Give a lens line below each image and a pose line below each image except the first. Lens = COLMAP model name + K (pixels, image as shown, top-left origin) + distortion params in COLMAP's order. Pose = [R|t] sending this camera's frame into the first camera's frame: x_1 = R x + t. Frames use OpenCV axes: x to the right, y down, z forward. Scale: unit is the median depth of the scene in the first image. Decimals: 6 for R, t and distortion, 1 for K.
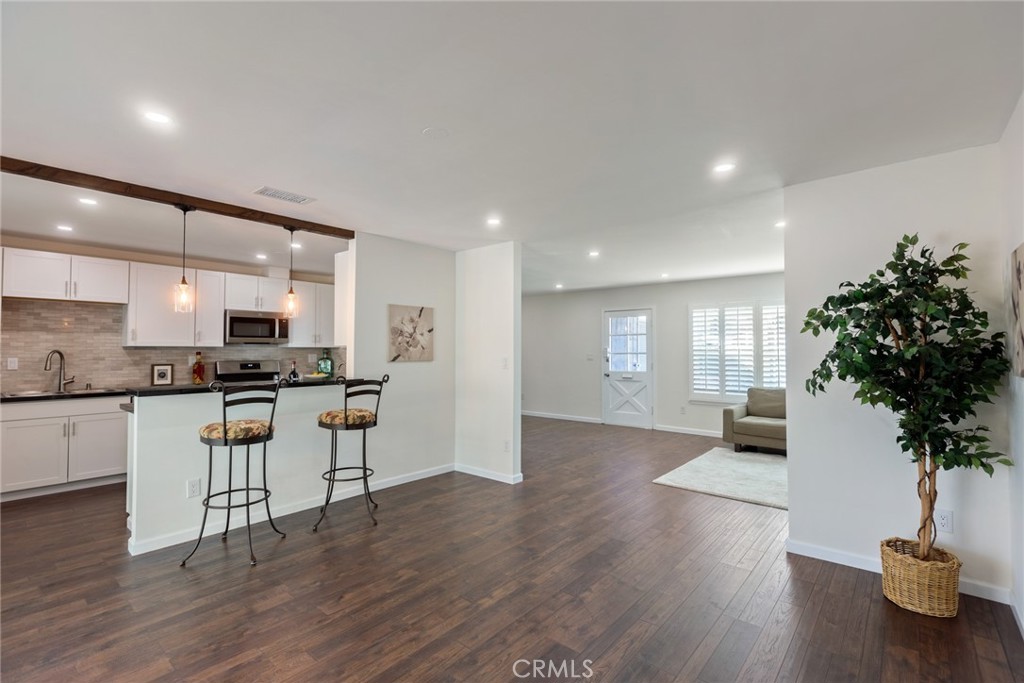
lens RADIAL K [[461.7, 0, 516.2], [0, 461.7, 340.4], [0, 0, 1]] dist [0.002411, -0.000324]
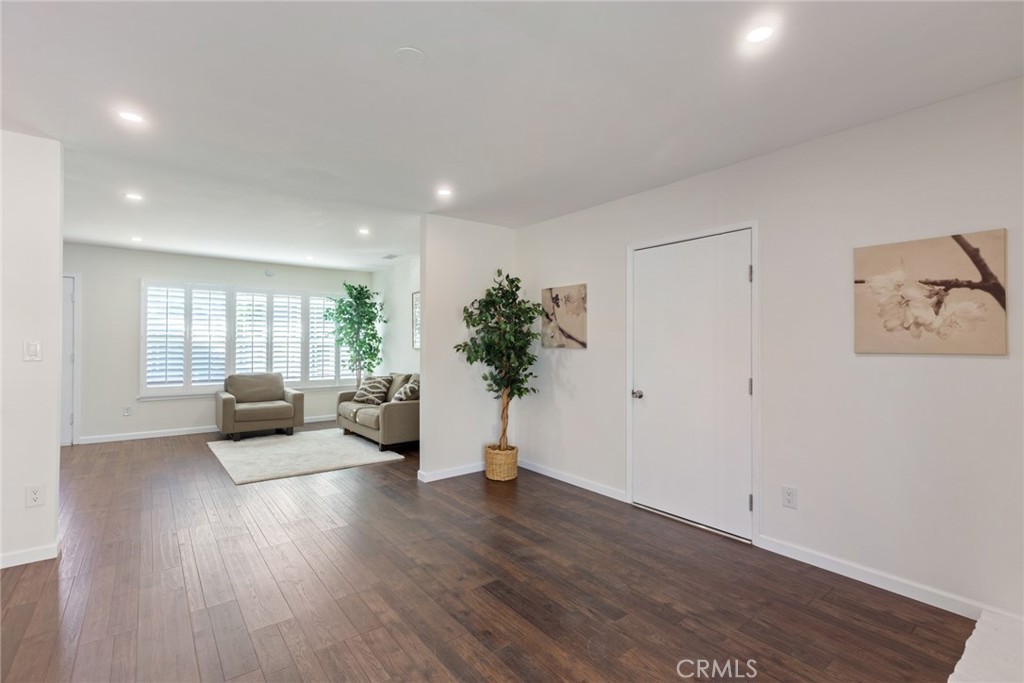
lens RADIAL K [[461.7, 0, 511.7], [0, 461.7, 340.6], [0, 0, 1]] dist [0.002411, -0.000324]
pose [[0.210061, 0.005472, 0.977673, -0.295939], [-0.026167, 0.999658, 0.000027, 0.013070], [-0.977338, -0.025588, 0.210132, 0.204121]]
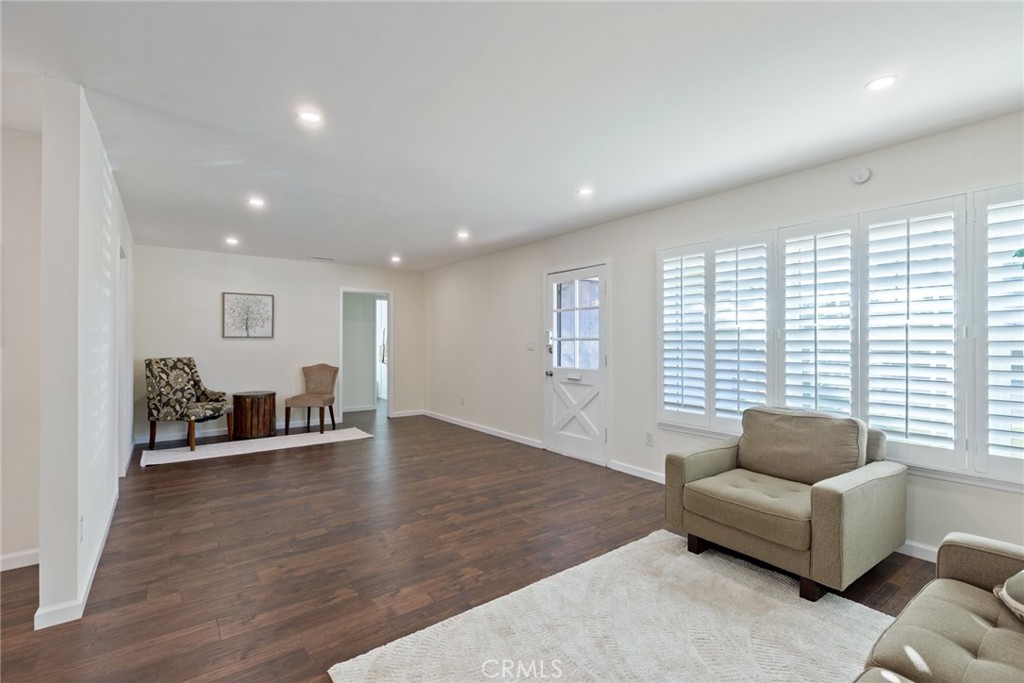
lens RADIAL K [[461.7, 0, 511.9], [0, 461.7, 337.2], [0, 0, 1]] dist [0.002411, -0.000324]
pose [[0.972976, 0.000067, -0.230908, 0.350225], [0.002647, 0.999931, 0.011441, 0.020753], [0.230893, -0.011743, 0.972908, 0.441855]]
